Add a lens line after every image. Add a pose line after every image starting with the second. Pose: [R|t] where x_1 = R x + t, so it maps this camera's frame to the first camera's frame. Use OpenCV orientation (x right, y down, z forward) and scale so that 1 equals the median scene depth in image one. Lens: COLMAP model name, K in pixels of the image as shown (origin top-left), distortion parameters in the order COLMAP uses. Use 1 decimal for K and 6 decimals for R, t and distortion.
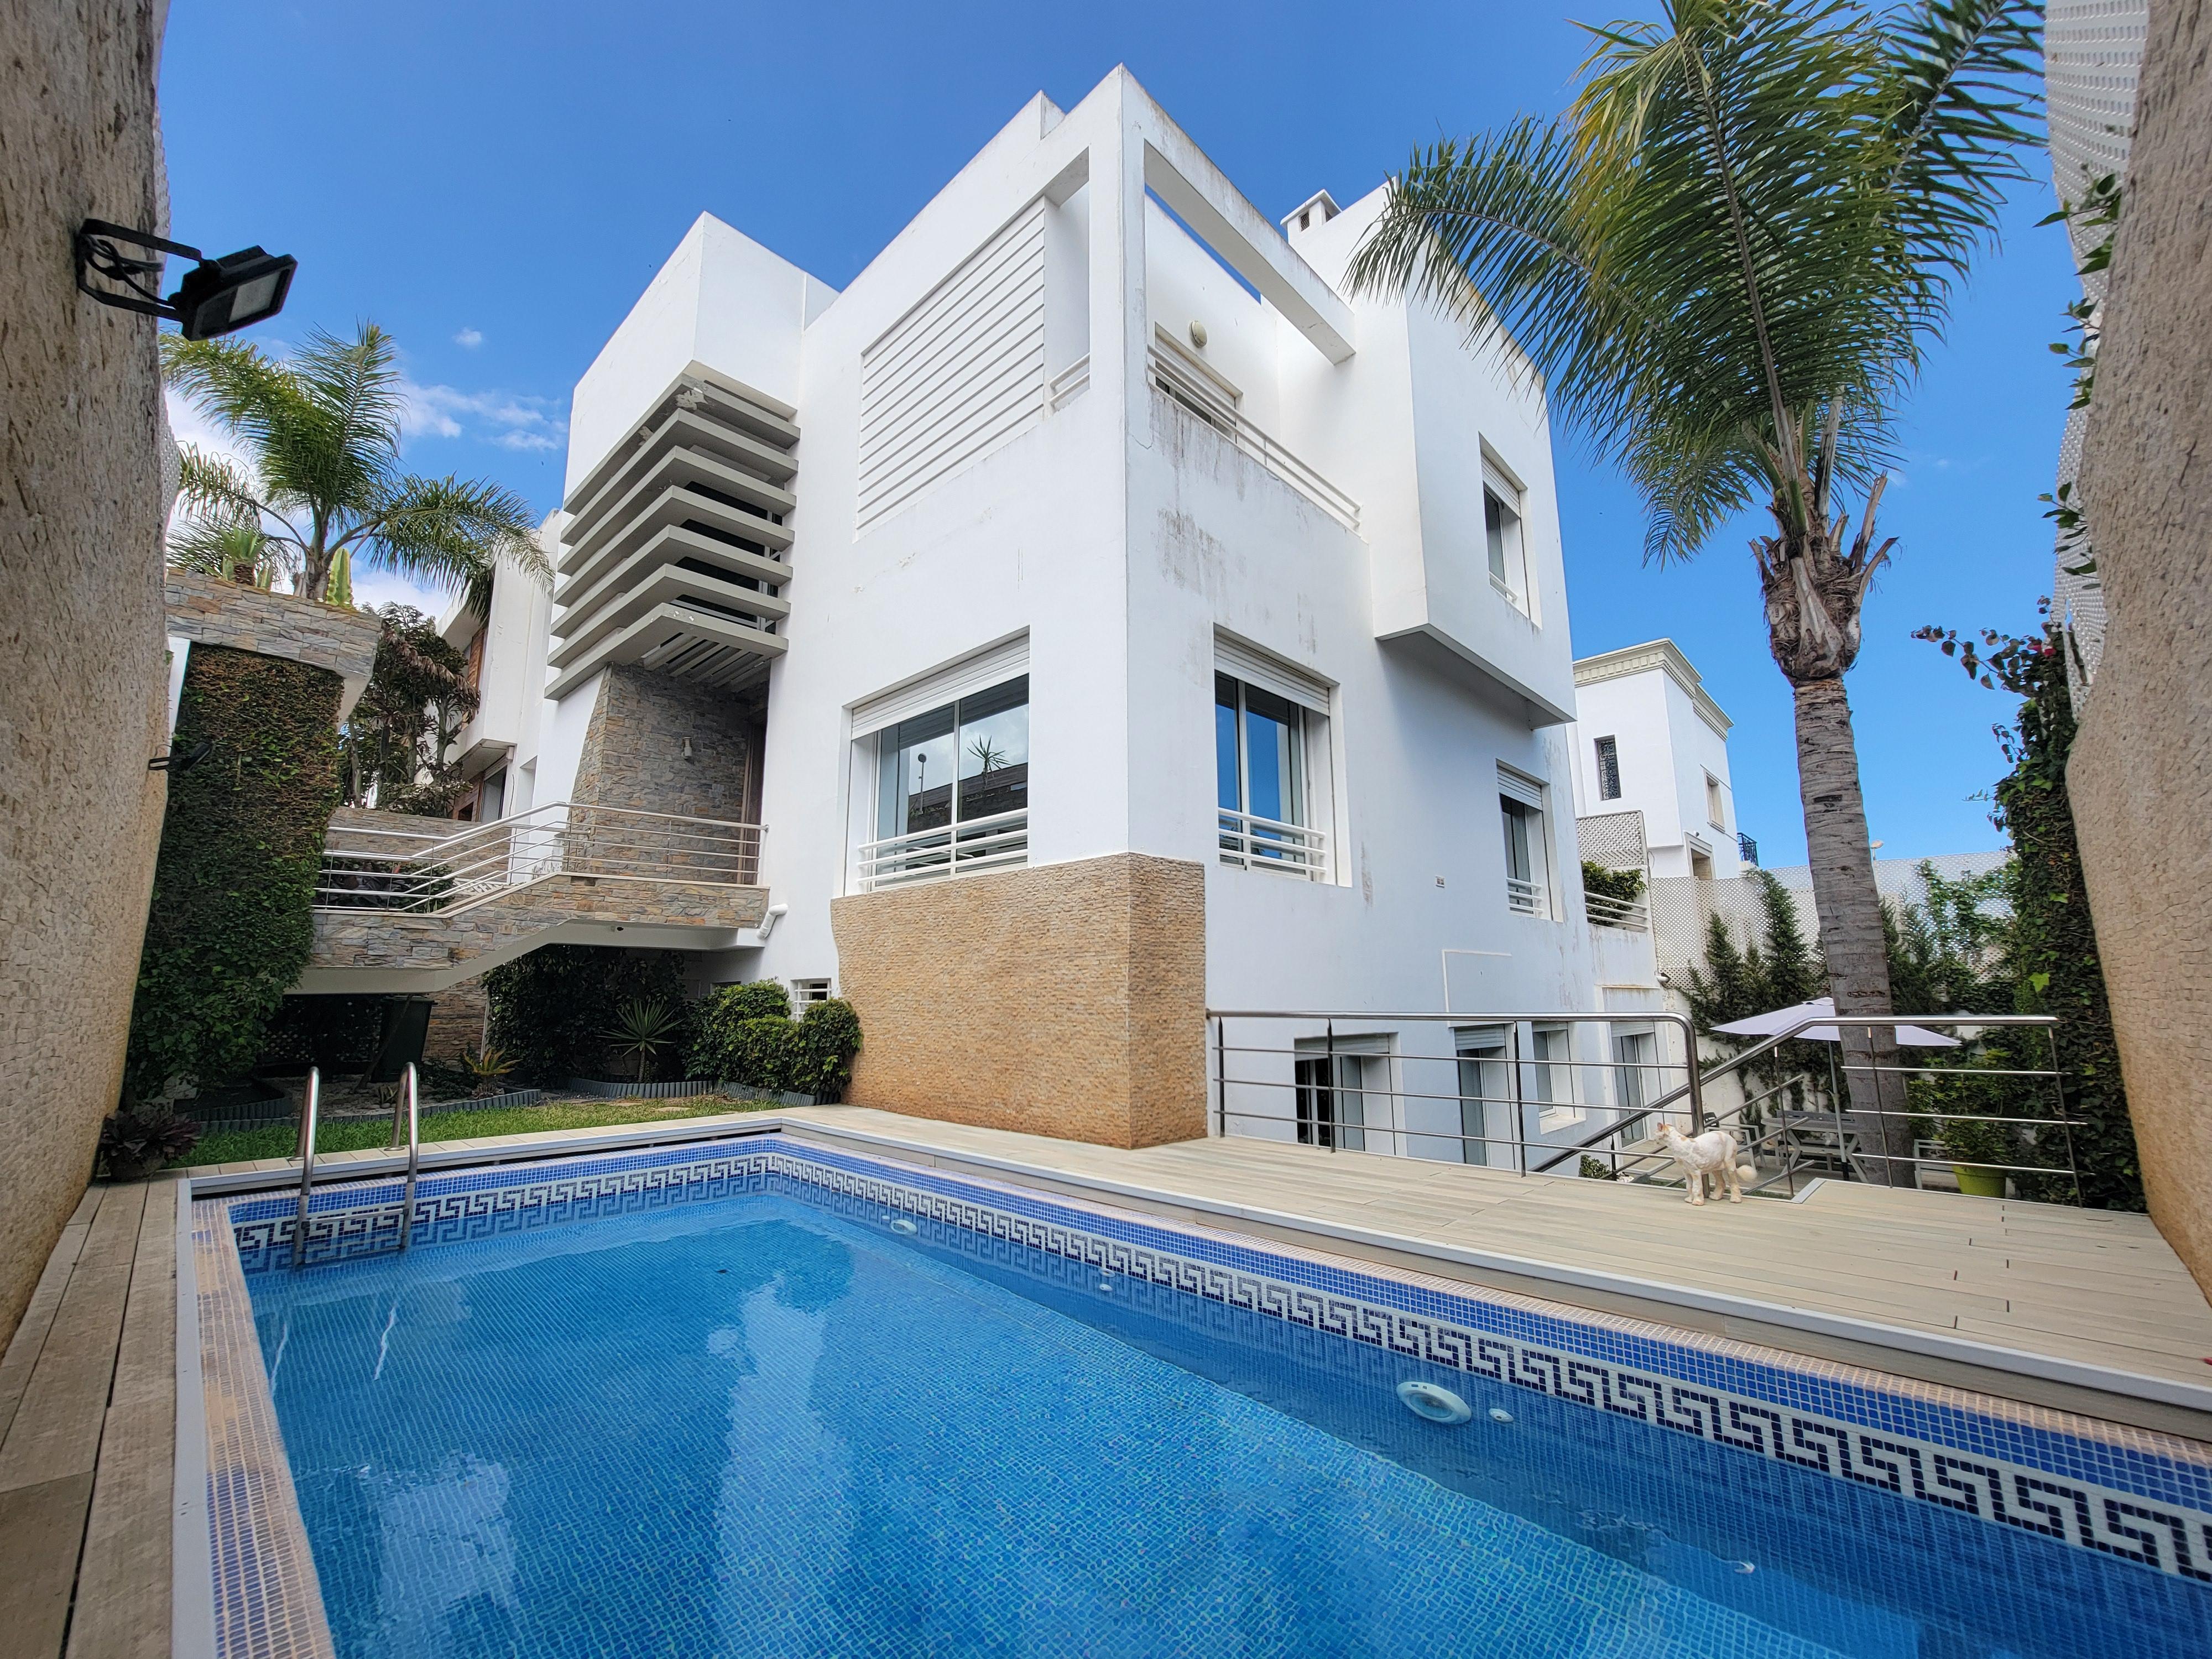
lens RADIAL K [[899.3, 0, 1098.3], [0, 899.3, 835.8], [0, 0, 1]] dist [-0.000635, 0.000009]
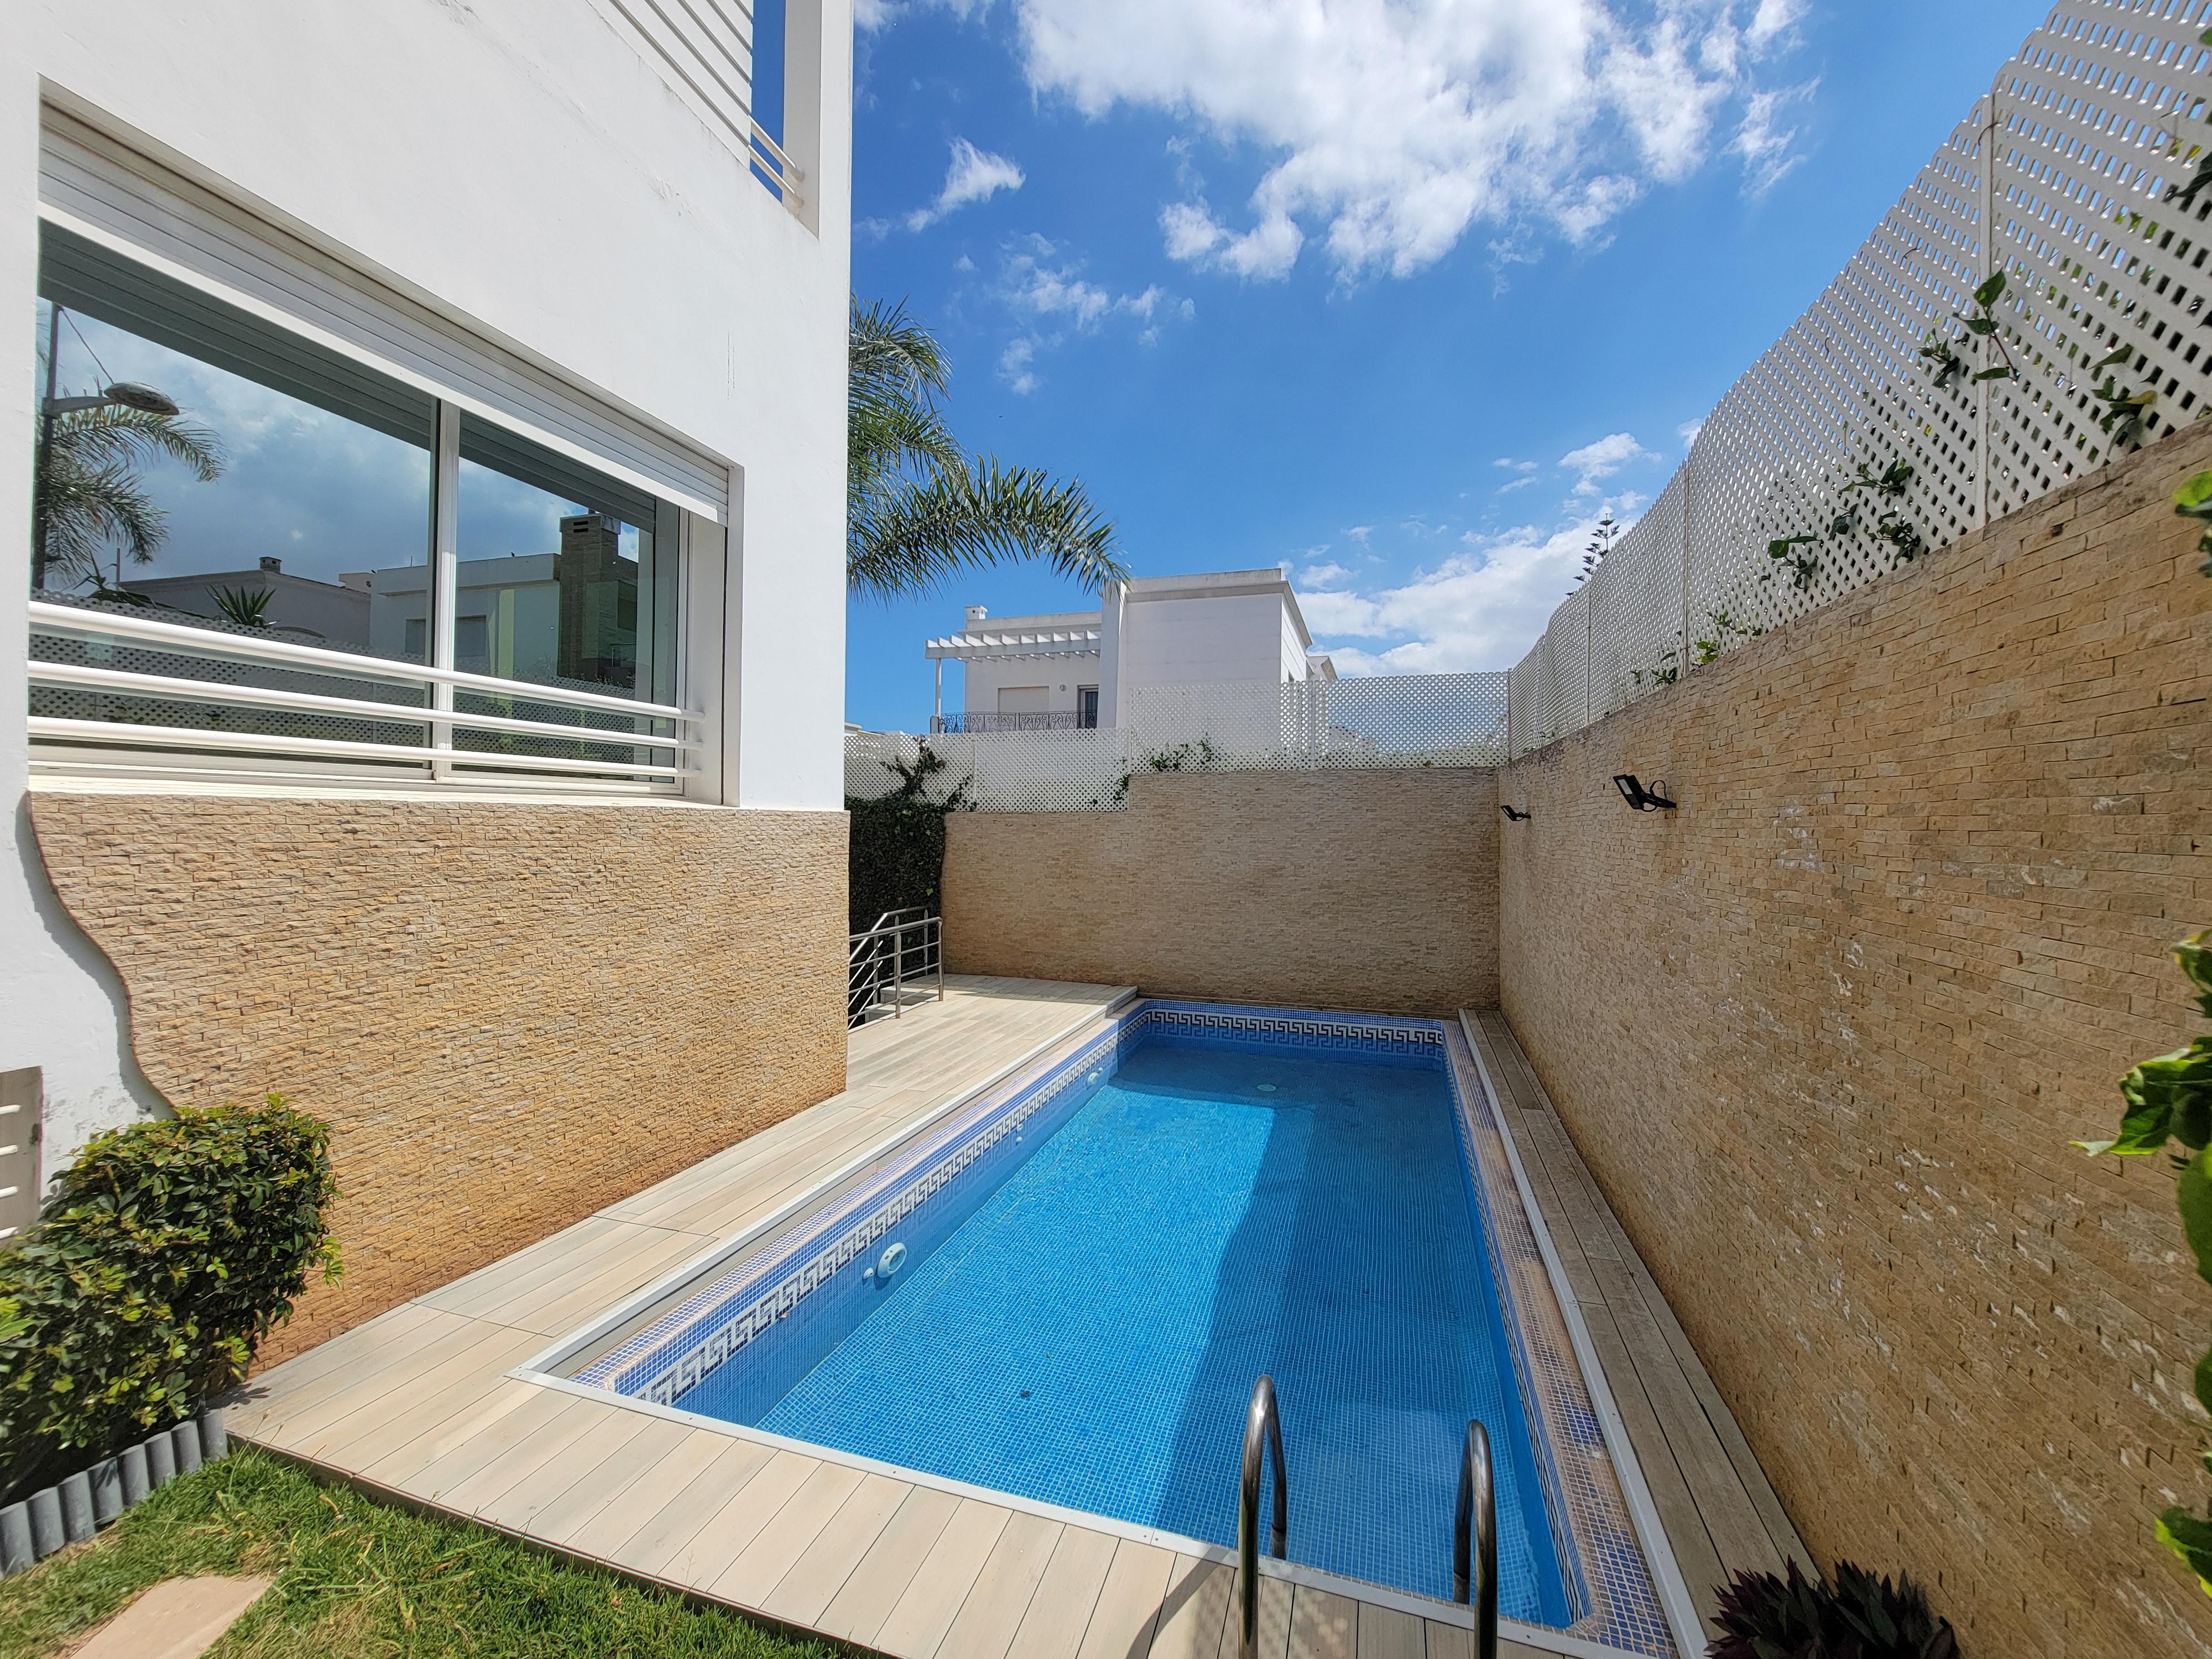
lens RADIAL K [[899.3, 0, 1102.6], [0, 899.3, 823.3], [0, 0, 1]] dist [-0.000635, 0.000009]
pose [[-0.449229, 0.001095, 0.893416, -0.886777], [-0.161389, 0.983449, -0.082355, 0.061153], [-0.878719, -0.181184, -0.441617, 1.049631]]
